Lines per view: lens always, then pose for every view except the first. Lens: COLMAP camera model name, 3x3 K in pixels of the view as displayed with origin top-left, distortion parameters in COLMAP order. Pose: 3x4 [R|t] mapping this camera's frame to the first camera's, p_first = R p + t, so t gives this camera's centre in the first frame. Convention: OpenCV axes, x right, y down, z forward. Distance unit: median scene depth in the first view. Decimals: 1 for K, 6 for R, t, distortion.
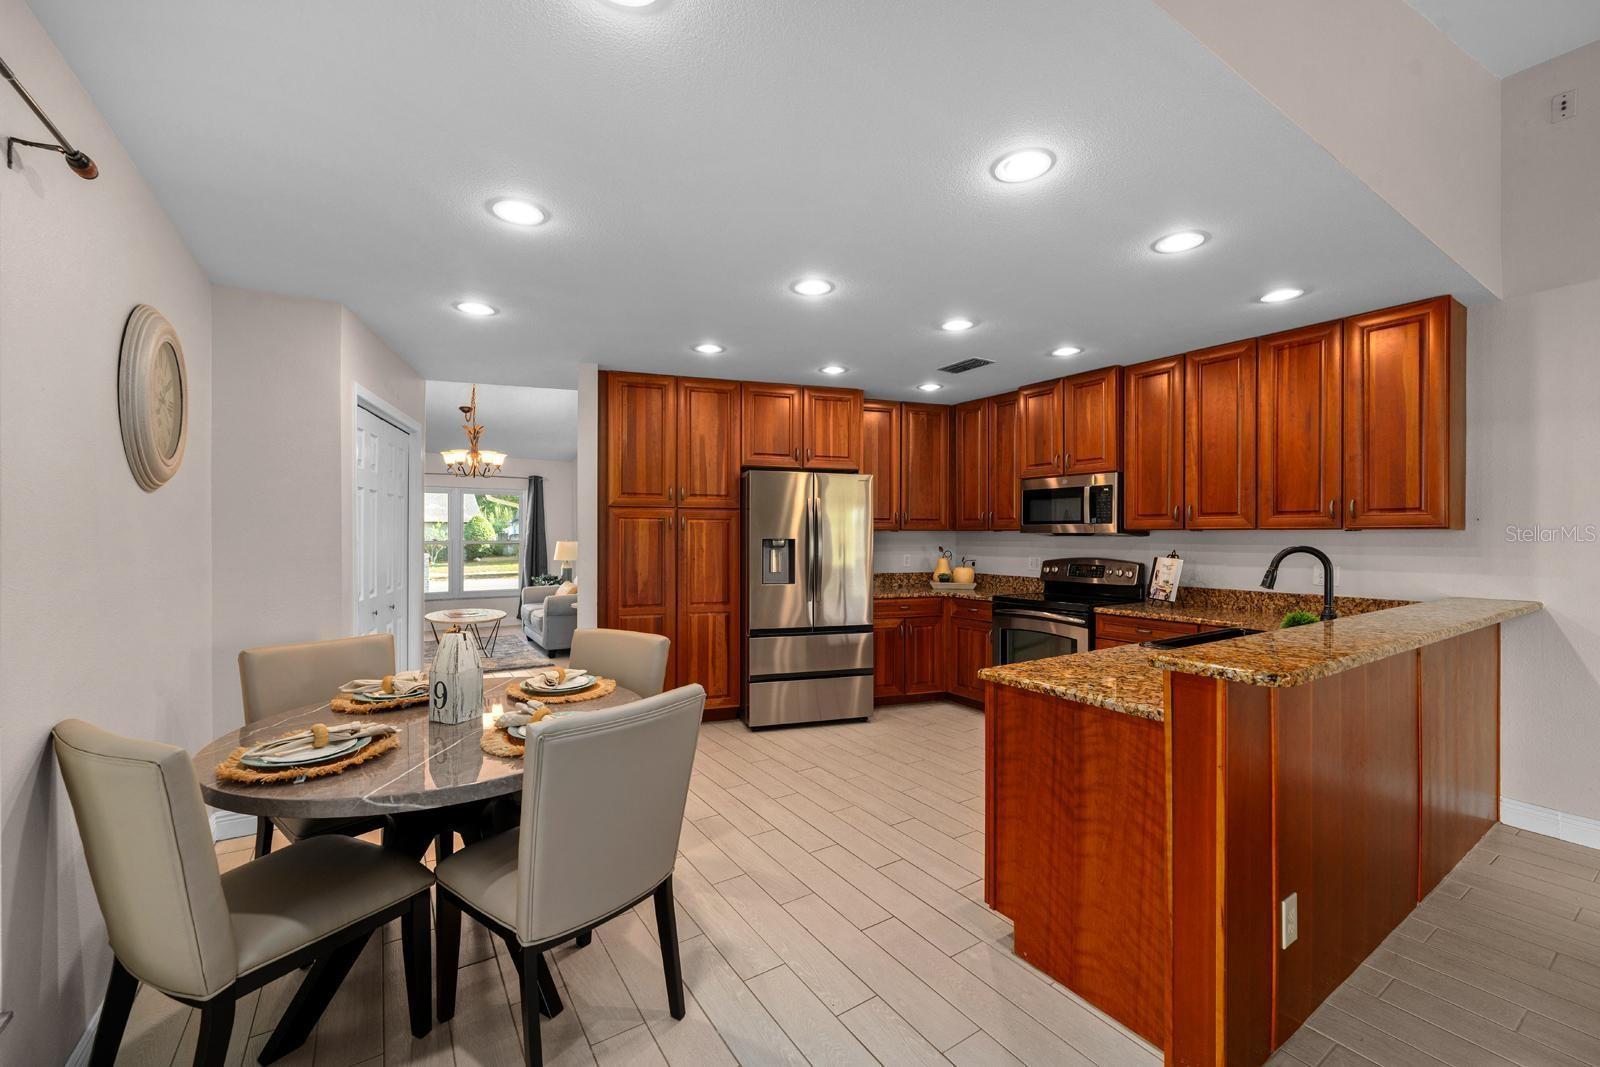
lens RADIAL K [[639.5, 0, 800.0], [0, 639.5, 533.5], [0, 0, 1]] dist [0.001443, 0.000245]
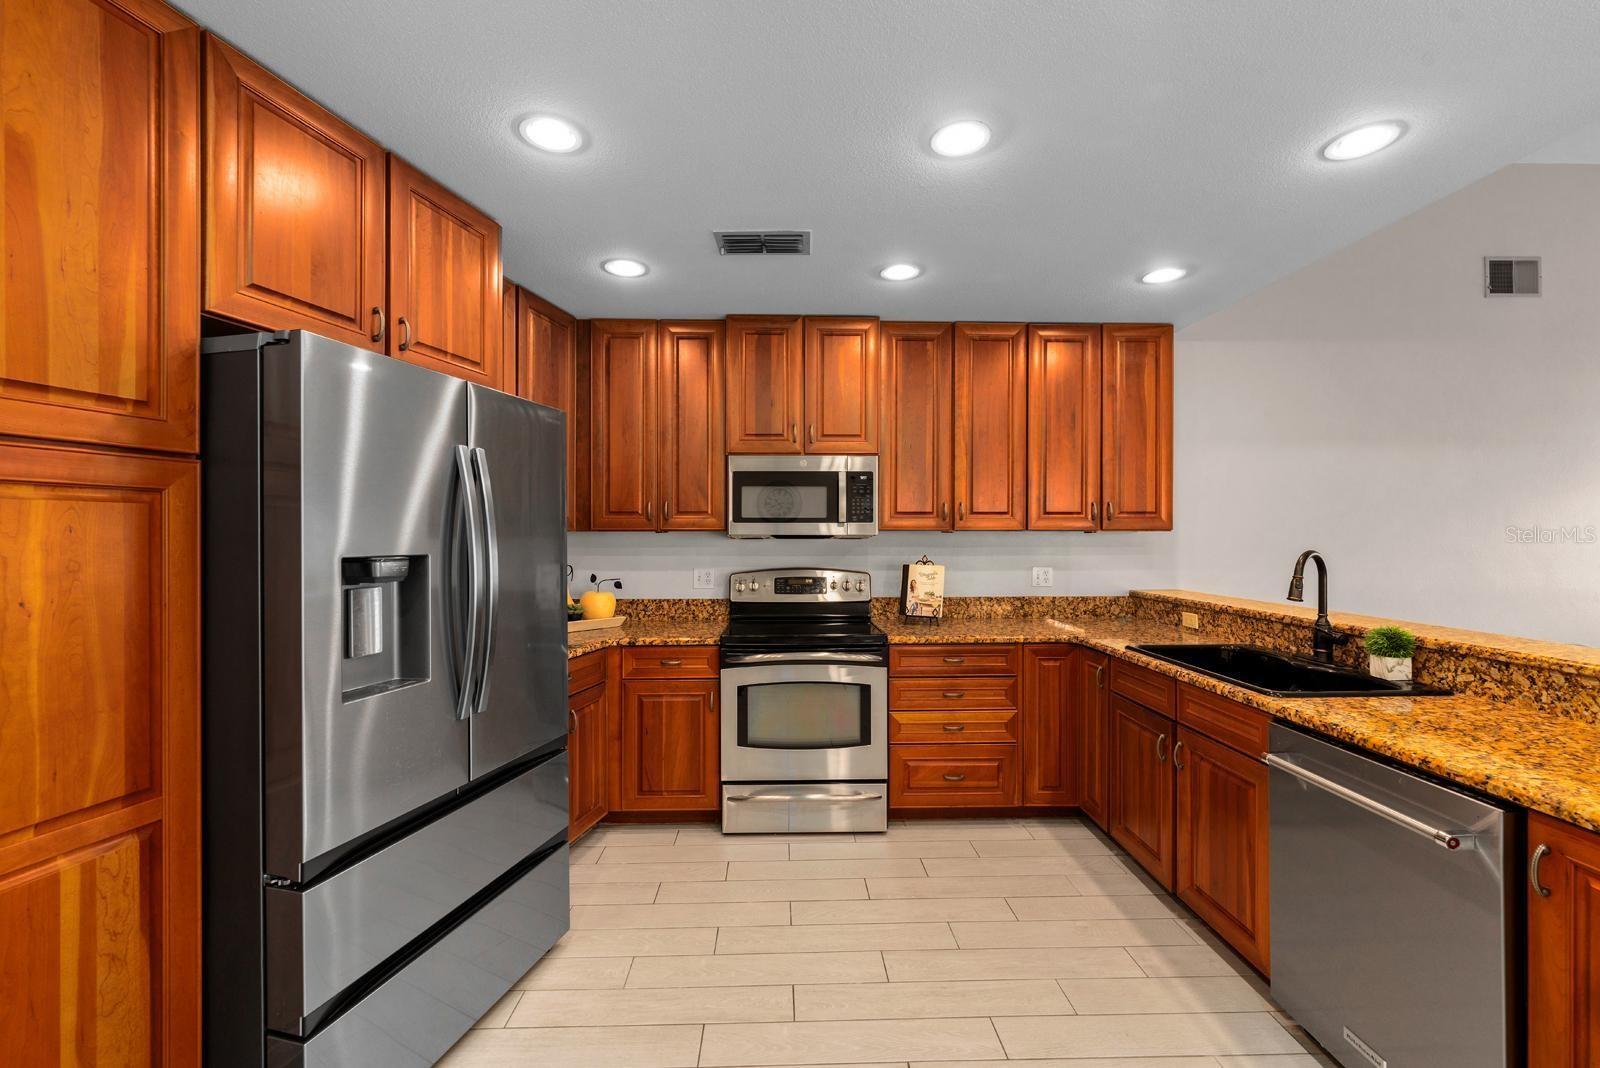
lens RADIAL K [[652.6, 0, 800.0], [0, 652.6, 534.0], [0, 0, 1]] dist [-0.001616, 0.000045]
pose [[0.527821, -0.002750, 0.849351, -0.214547], [0.001404, 0.999996, 0.002365, -0.003940], [-0.849355, -0.000055, 0.527823, 0.644127]]
